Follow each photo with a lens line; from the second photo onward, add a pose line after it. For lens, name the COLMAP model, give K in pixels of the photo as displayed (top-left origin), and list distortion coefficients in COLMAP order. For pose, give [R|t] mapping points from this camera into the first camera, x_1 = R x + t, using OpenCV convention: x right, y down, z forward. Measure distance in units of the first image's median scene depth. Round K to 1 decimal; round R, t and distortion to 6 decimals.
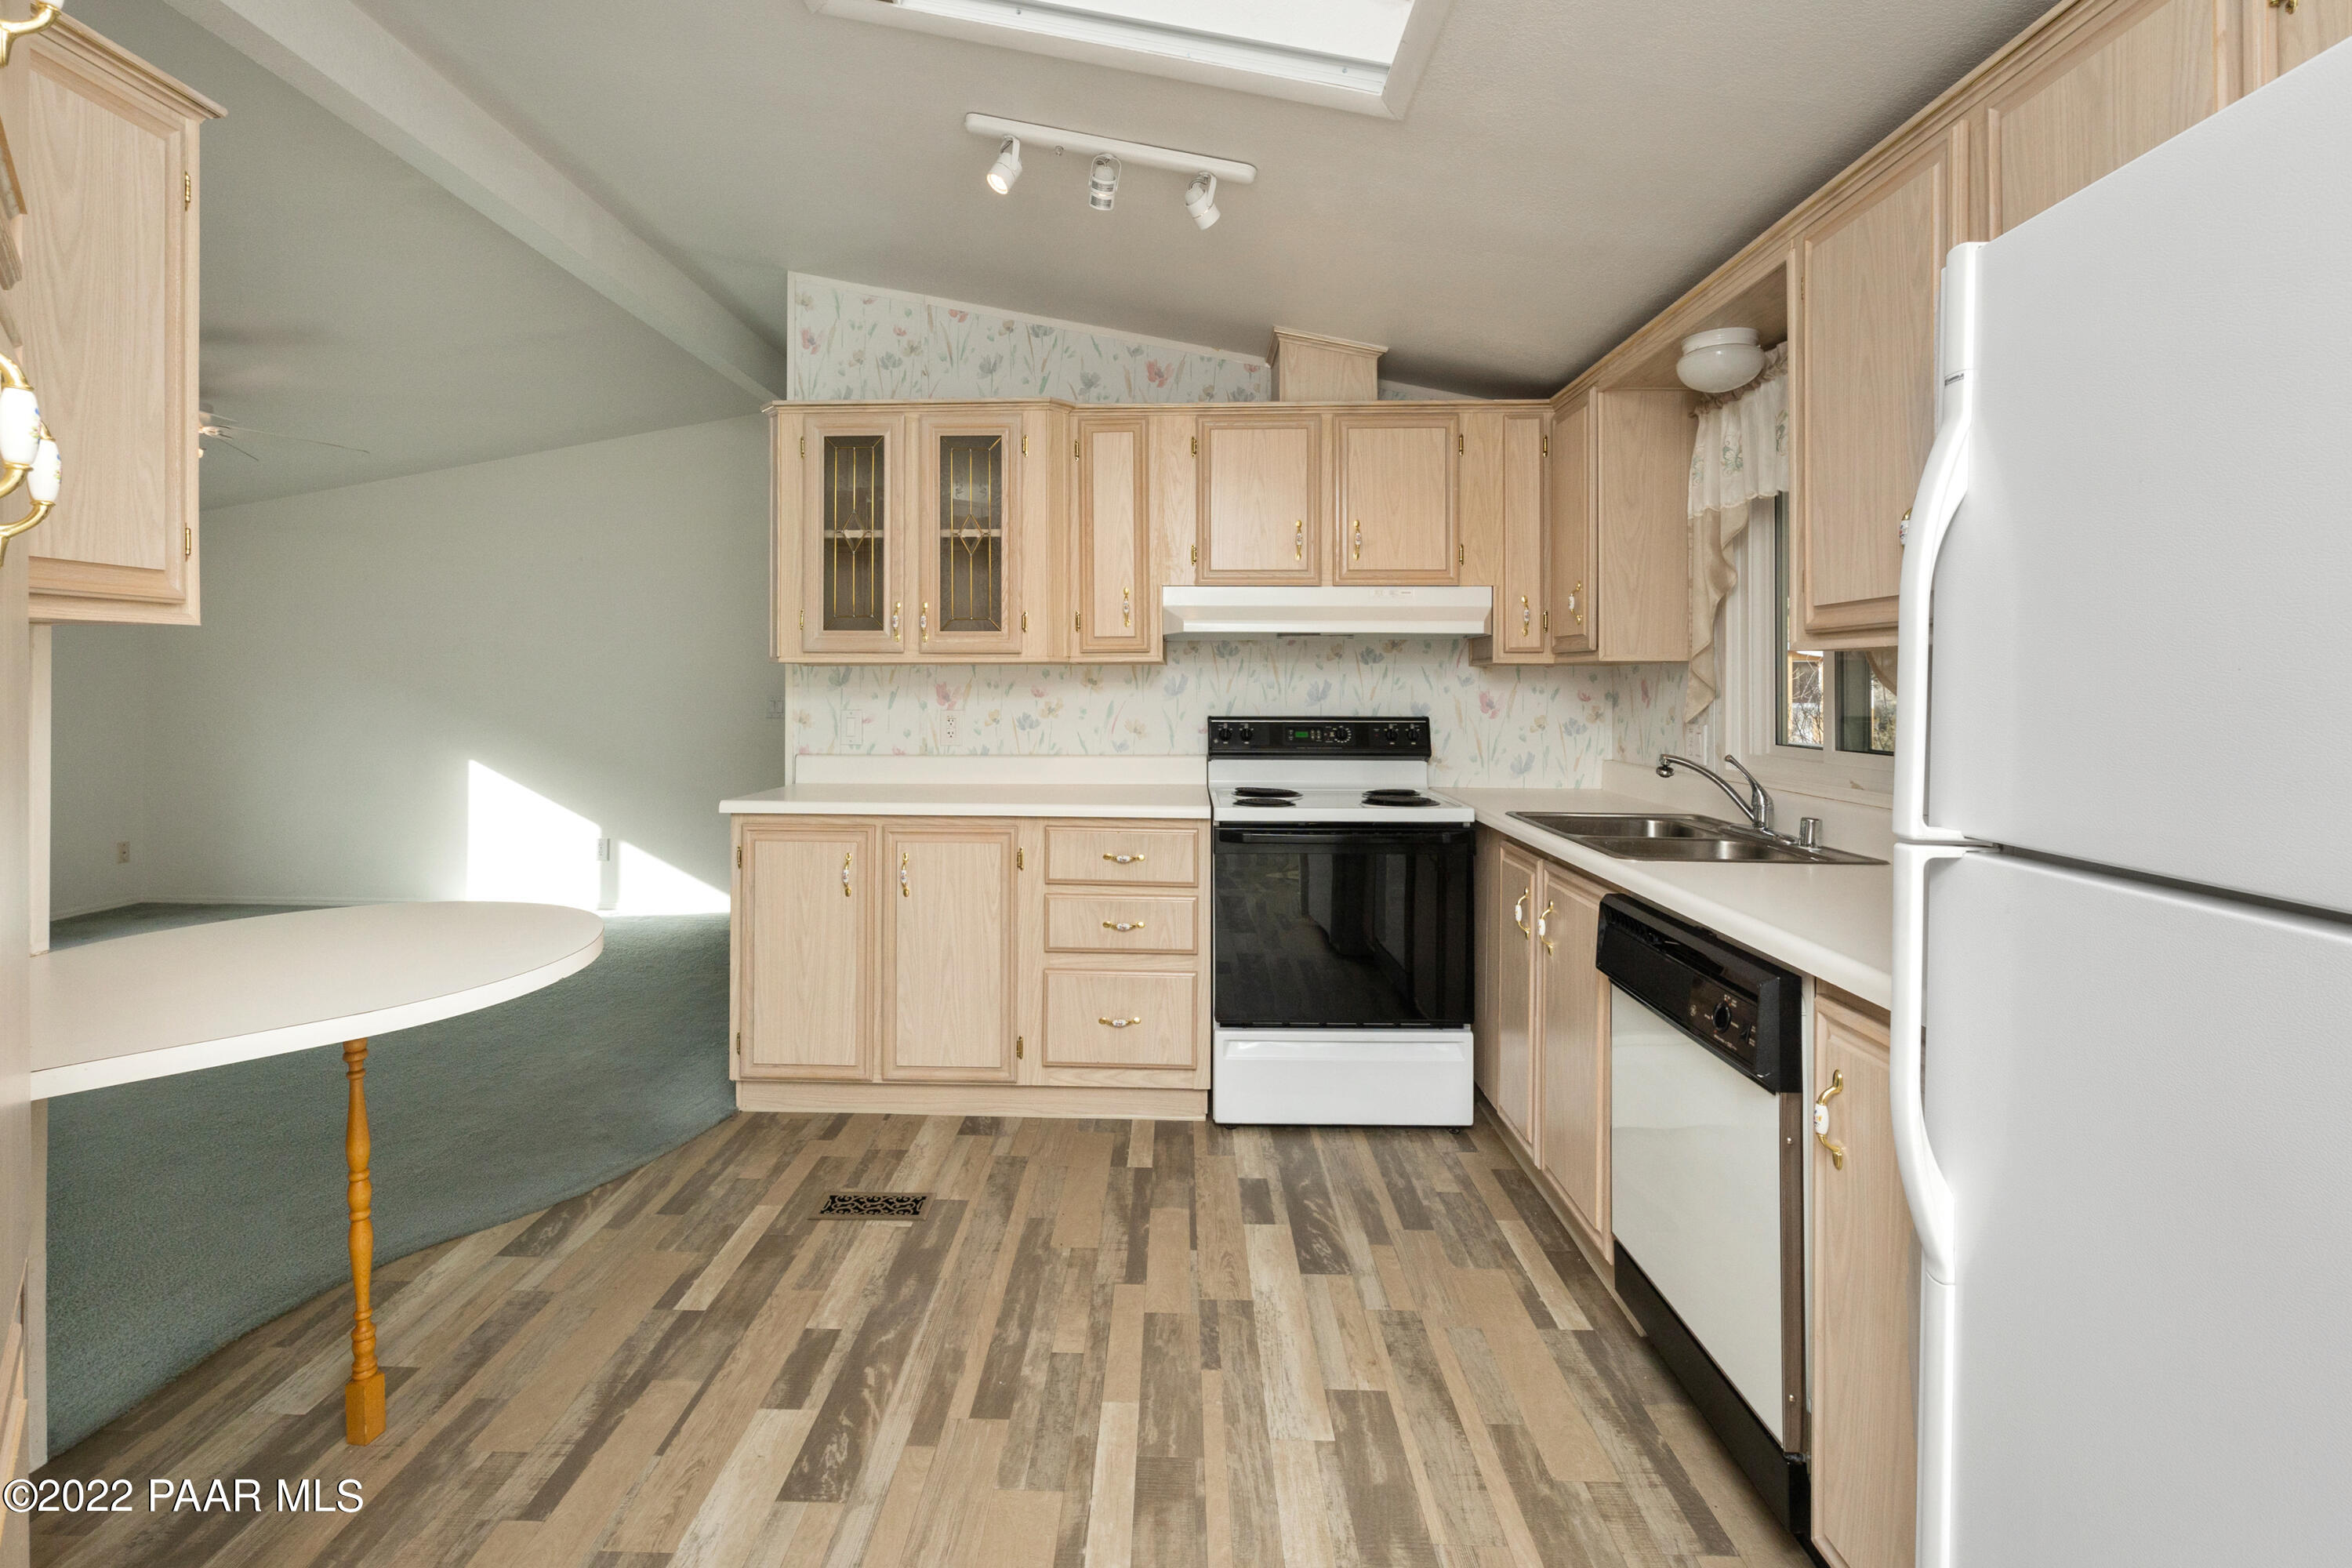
lens RADIAL K [[1024.3, 0, 1160.3], [0, 1024.3, 692.0], [0, 0, 1]] dist [-0.000516, 0.000052]
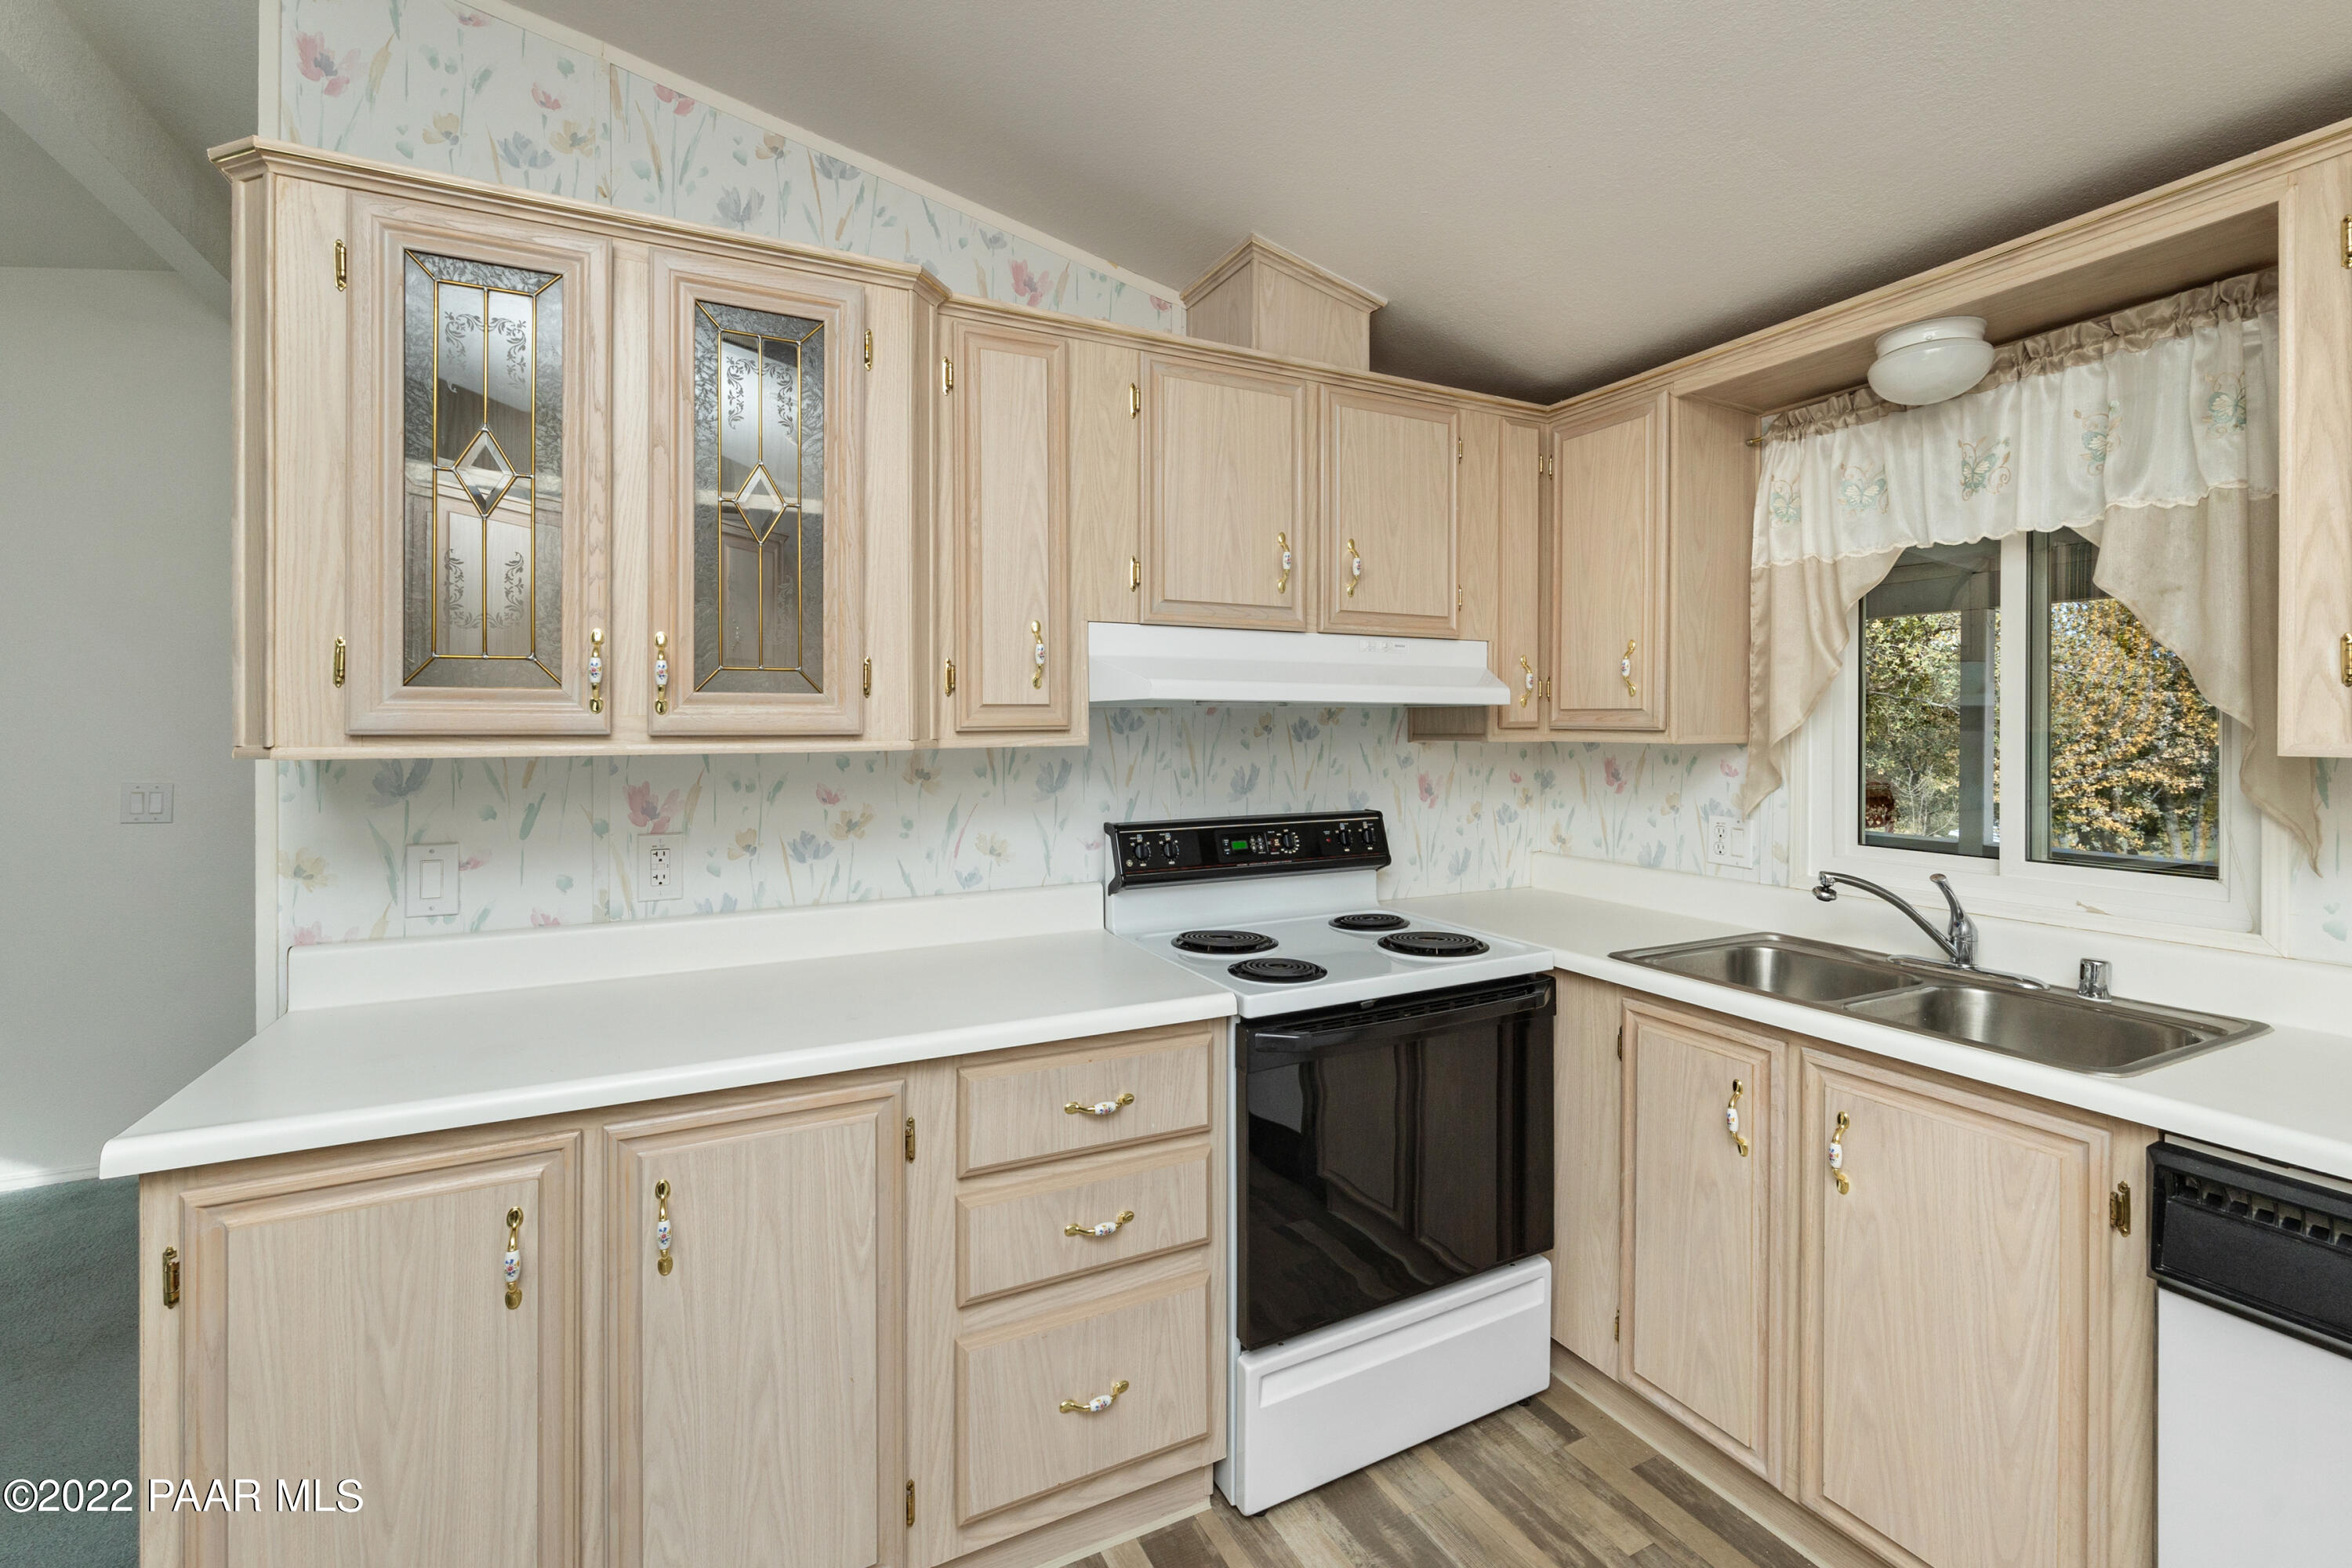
lens RADIAL K [[997.6, 0, 1175.6], [0, 997.6, 735.3], [0, 0, 1]] dist [-0.000353, -0.000076]
pose [[0.886913, -0.006933, 0.461885, -0.230273], [0.006505, 0.999976, 0.002518, -0.037472], [-0.461891, 0.000772, 0.886936, 0.458722]]
